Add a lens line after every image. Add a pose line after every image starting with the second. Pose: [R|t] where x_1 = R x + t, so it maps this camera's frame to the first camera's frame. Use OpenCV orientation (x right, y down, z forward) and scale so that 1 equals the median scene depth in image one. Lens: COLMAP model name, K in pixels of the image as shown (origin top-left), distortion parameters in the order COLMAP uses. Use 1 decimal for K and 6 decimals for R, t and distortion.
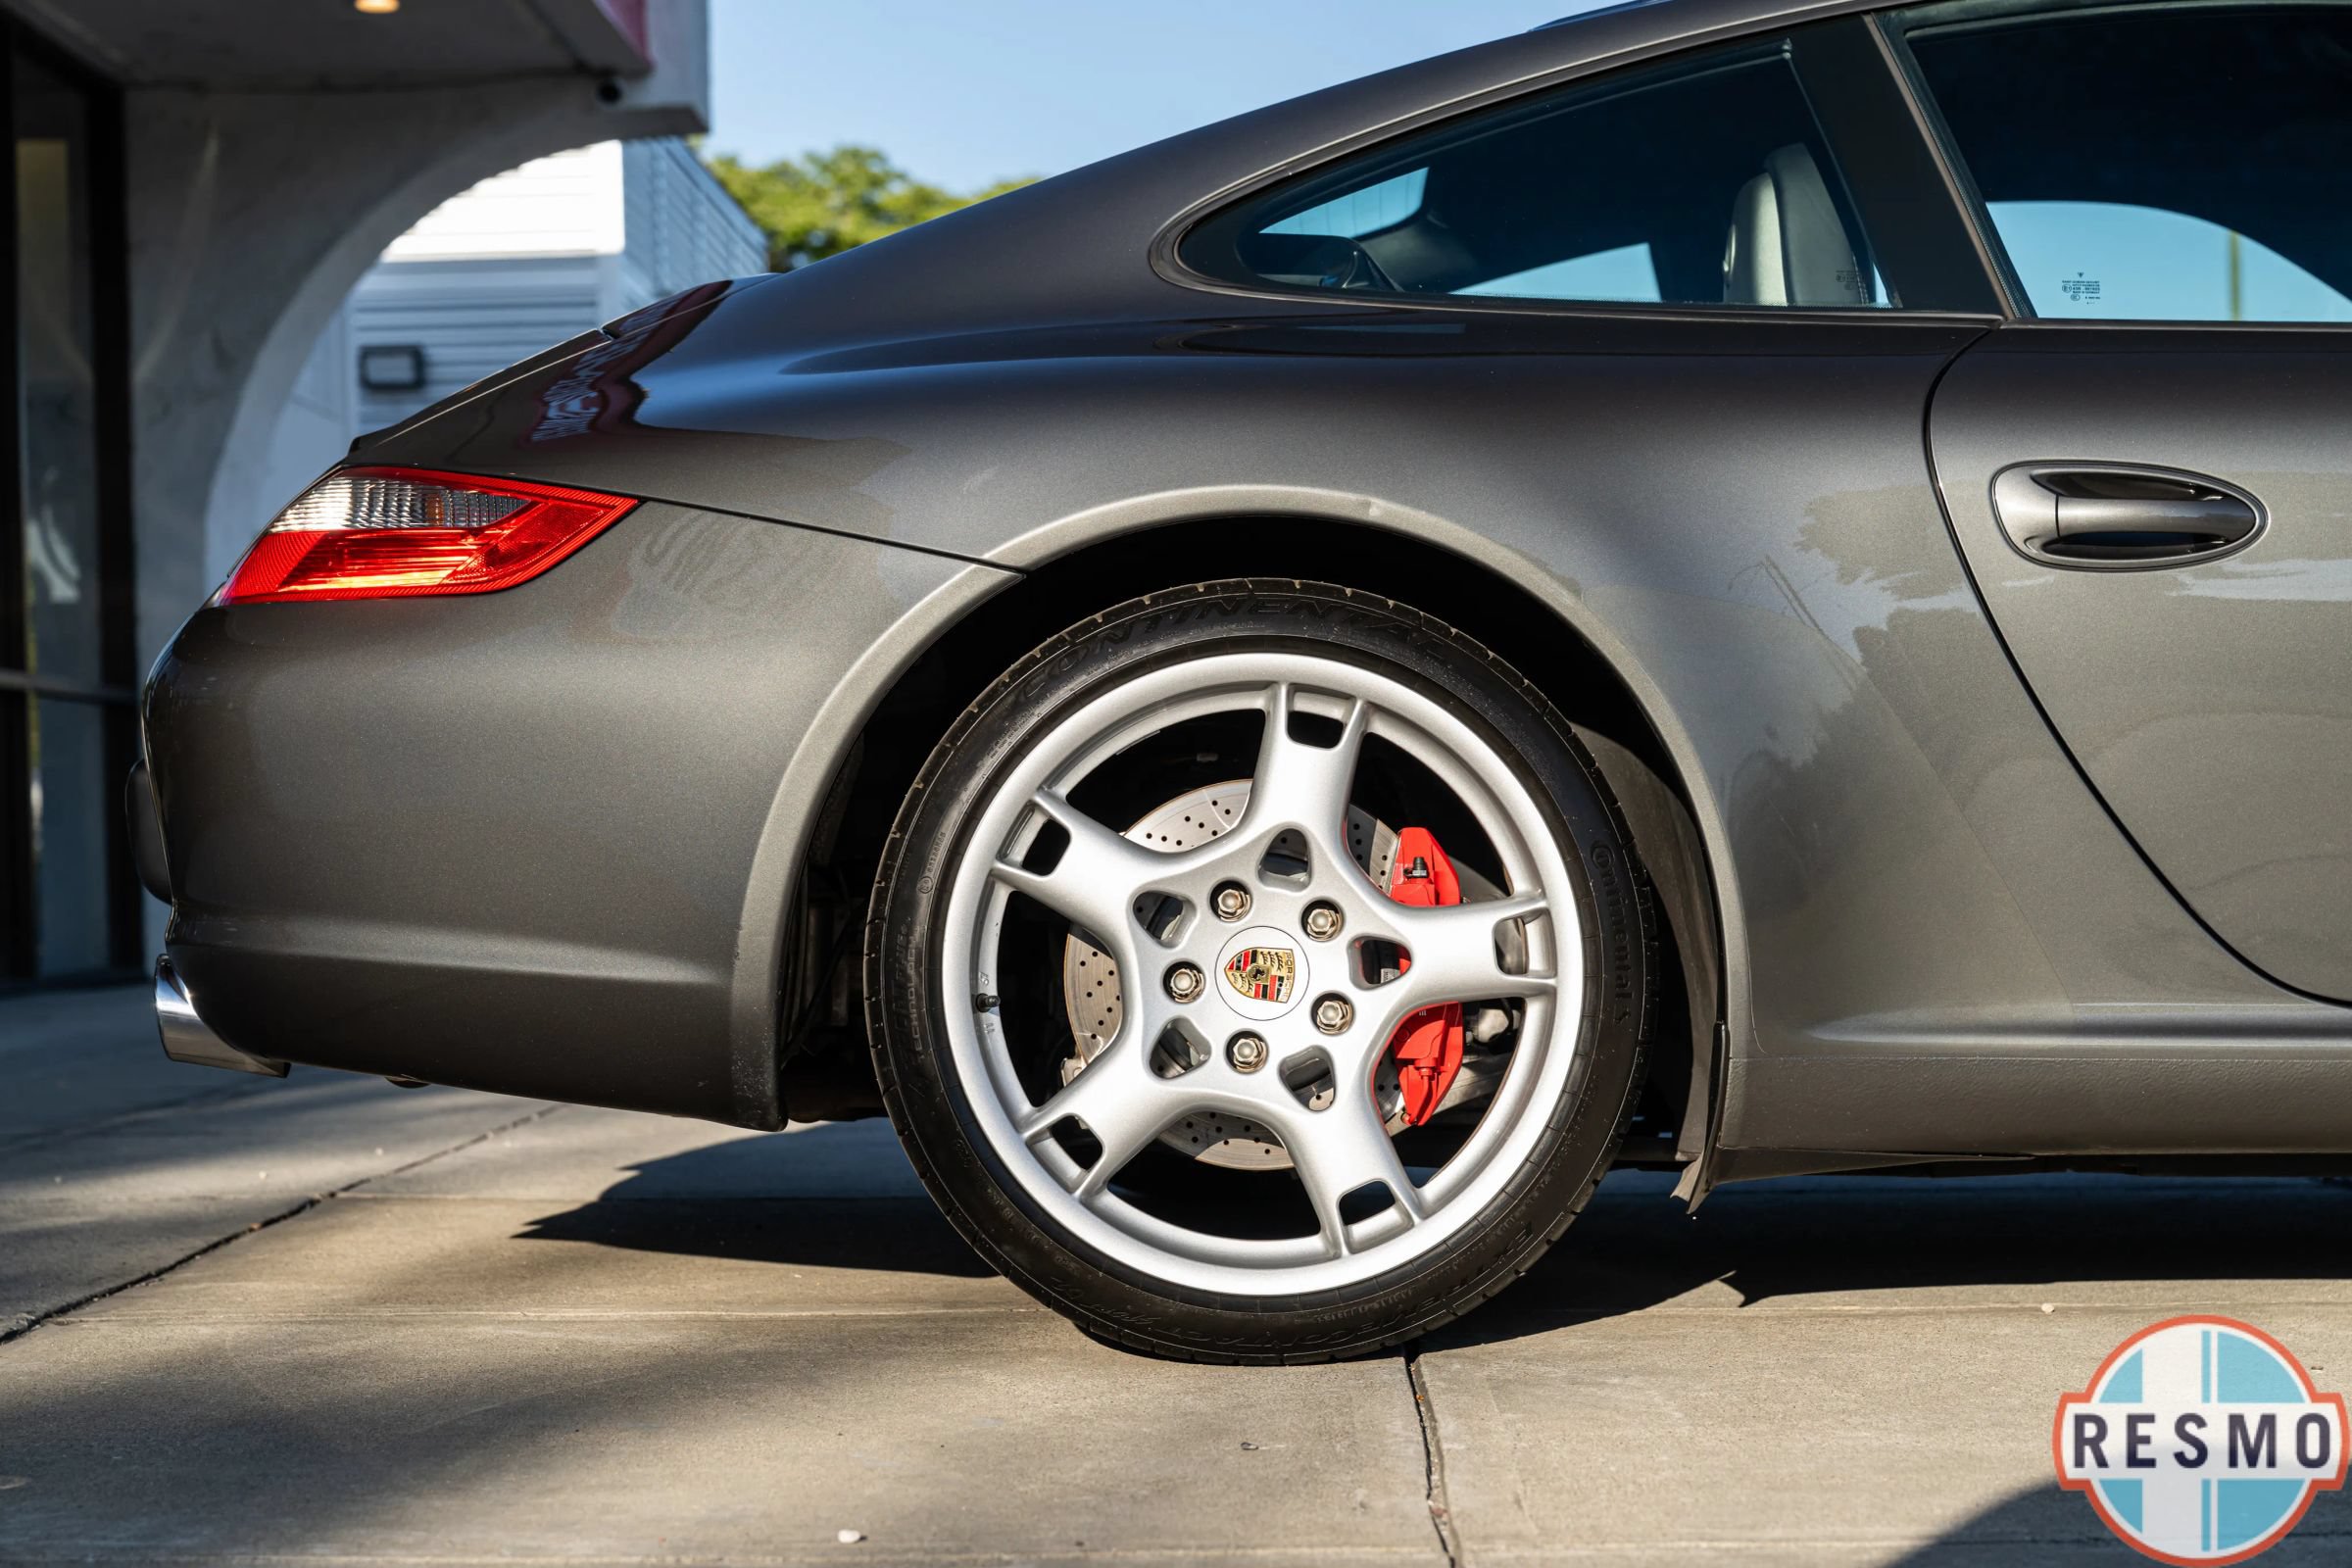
lens RADIAL K [[4094.0, 0, 1197.7], [0, 4094.0, 788.6], [0, 0, 1]] dist [0.001853, 0.012213]
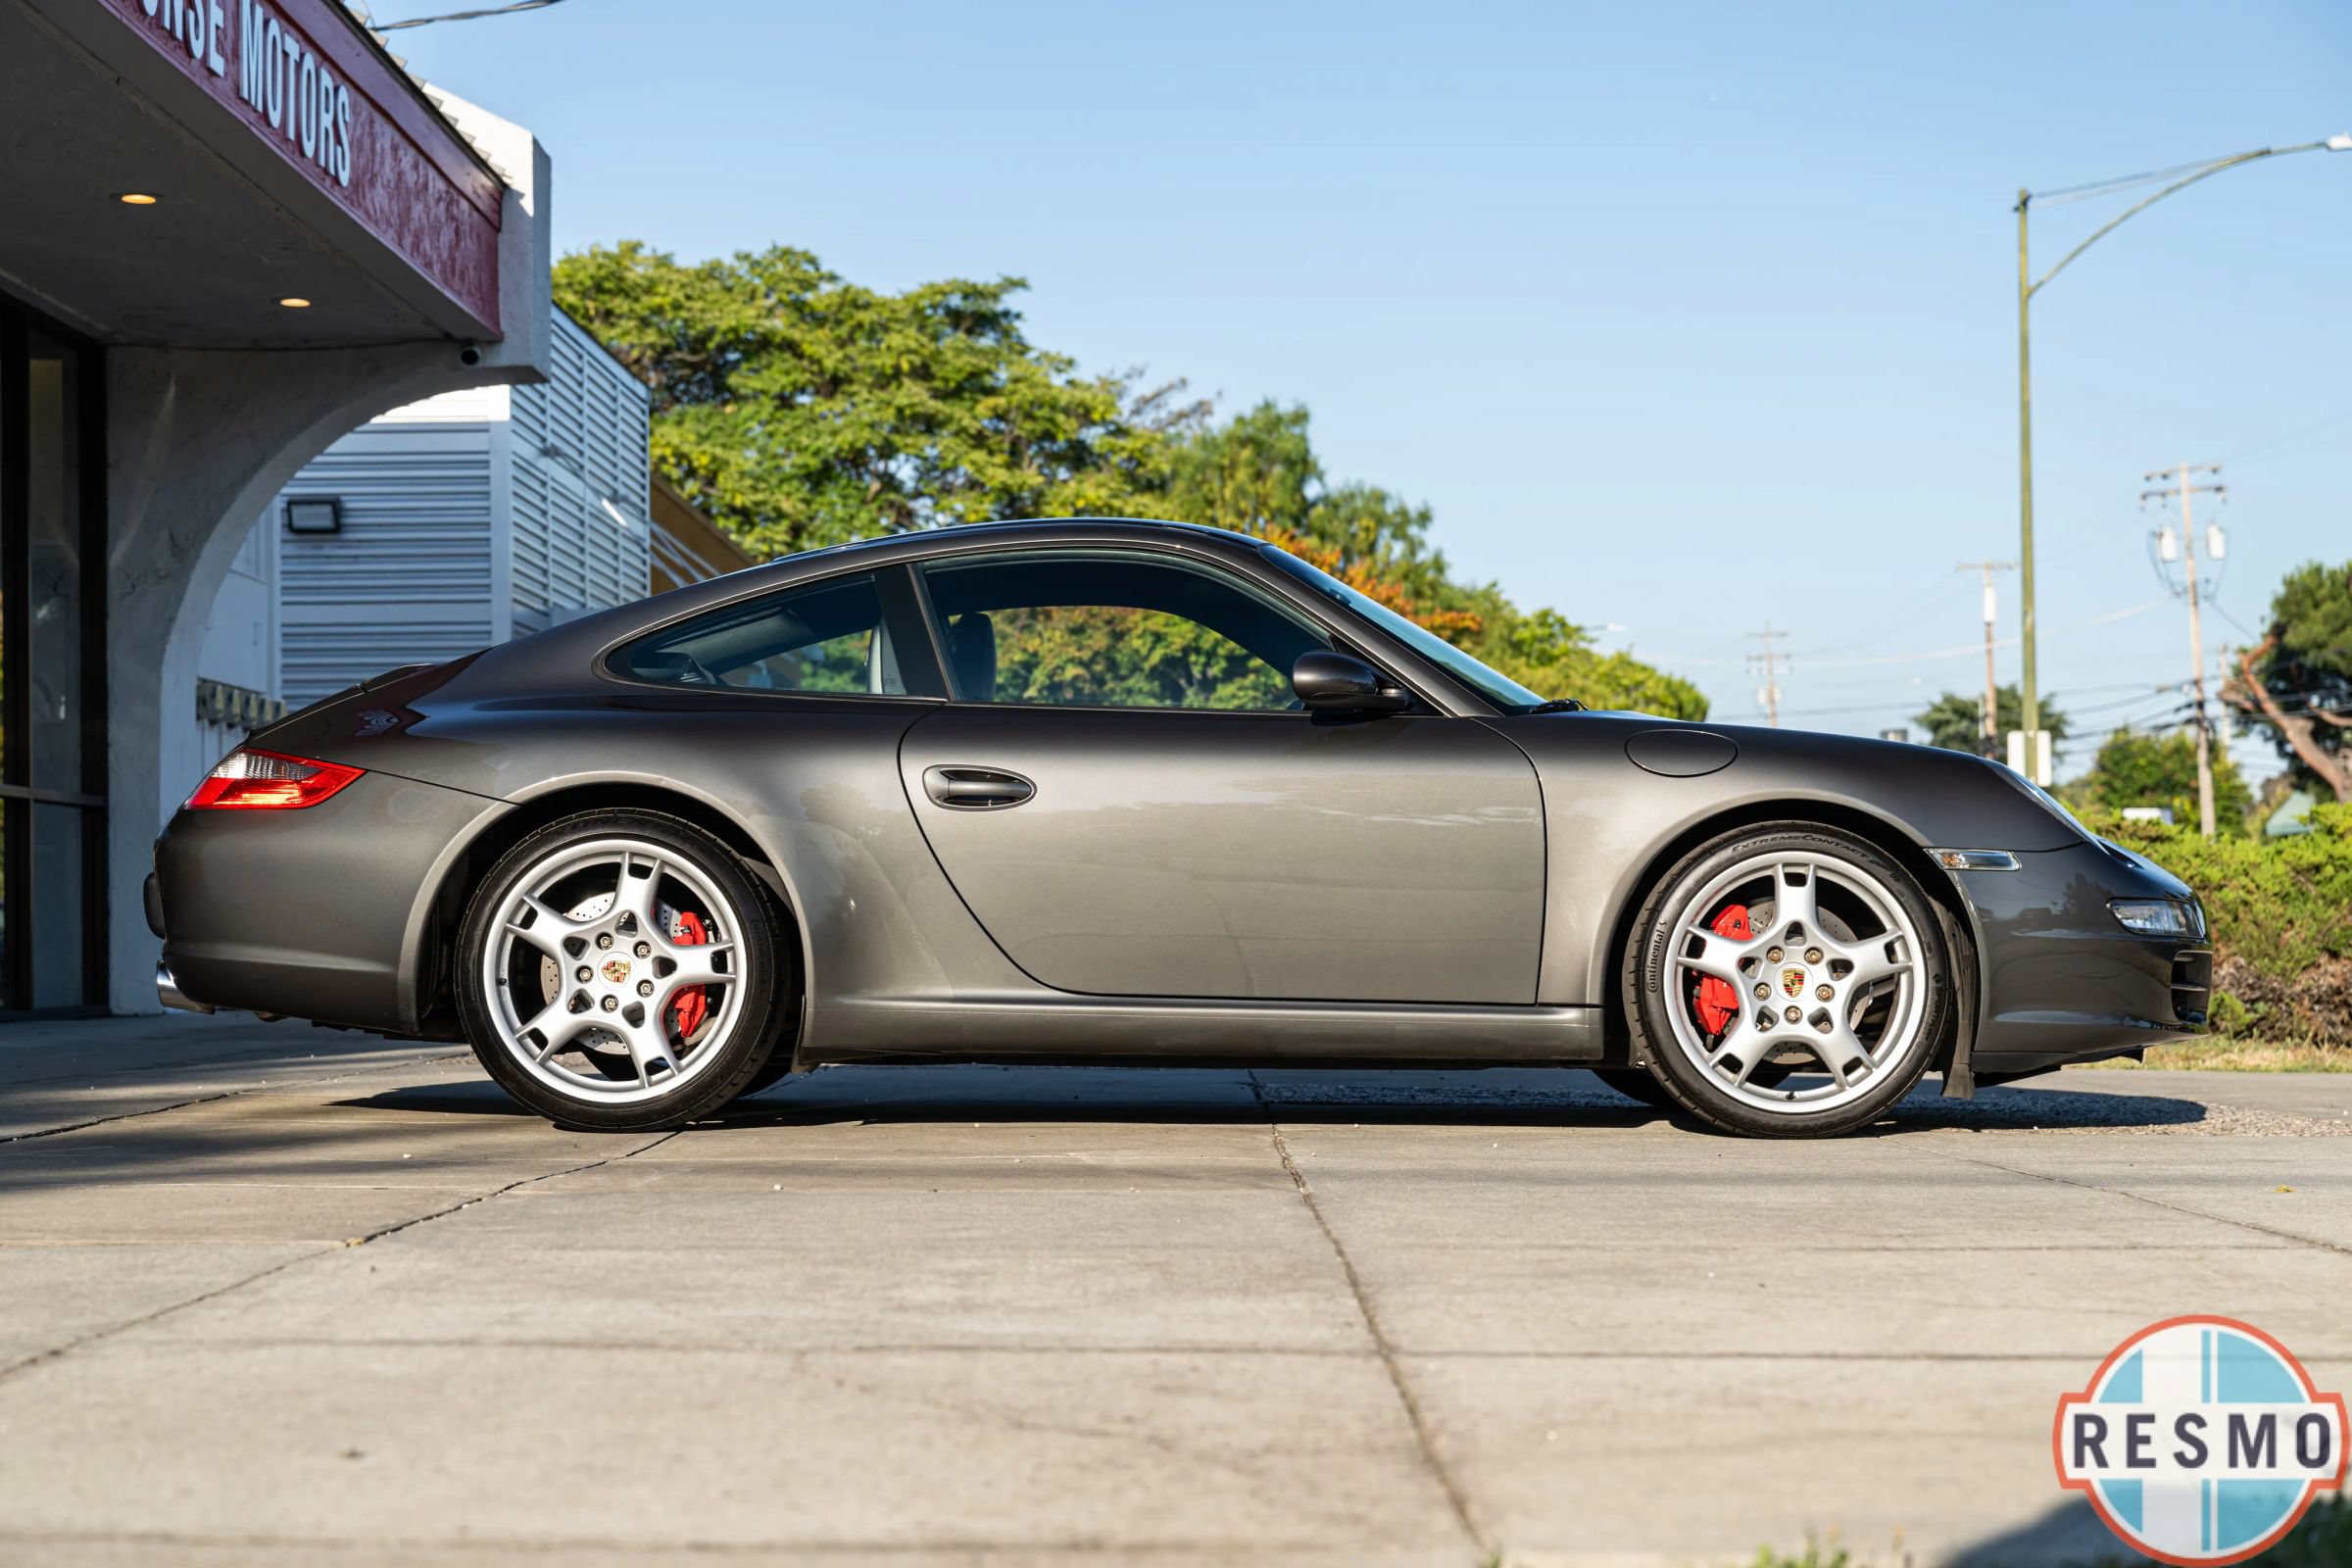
lens RADIAL K [[4098.1, 0, 1176.0], [0, 4098.1, 784.0], [0, 0, 1]] dist [-0.002872, 0.050930]
pose [[0.999838, 0.014913, 0.010044, 0.320454], [-0.014683, 0.999639, -0.022521, -0.016101], [-0.010376, 0.022370, 0.999696, -1.432707]]
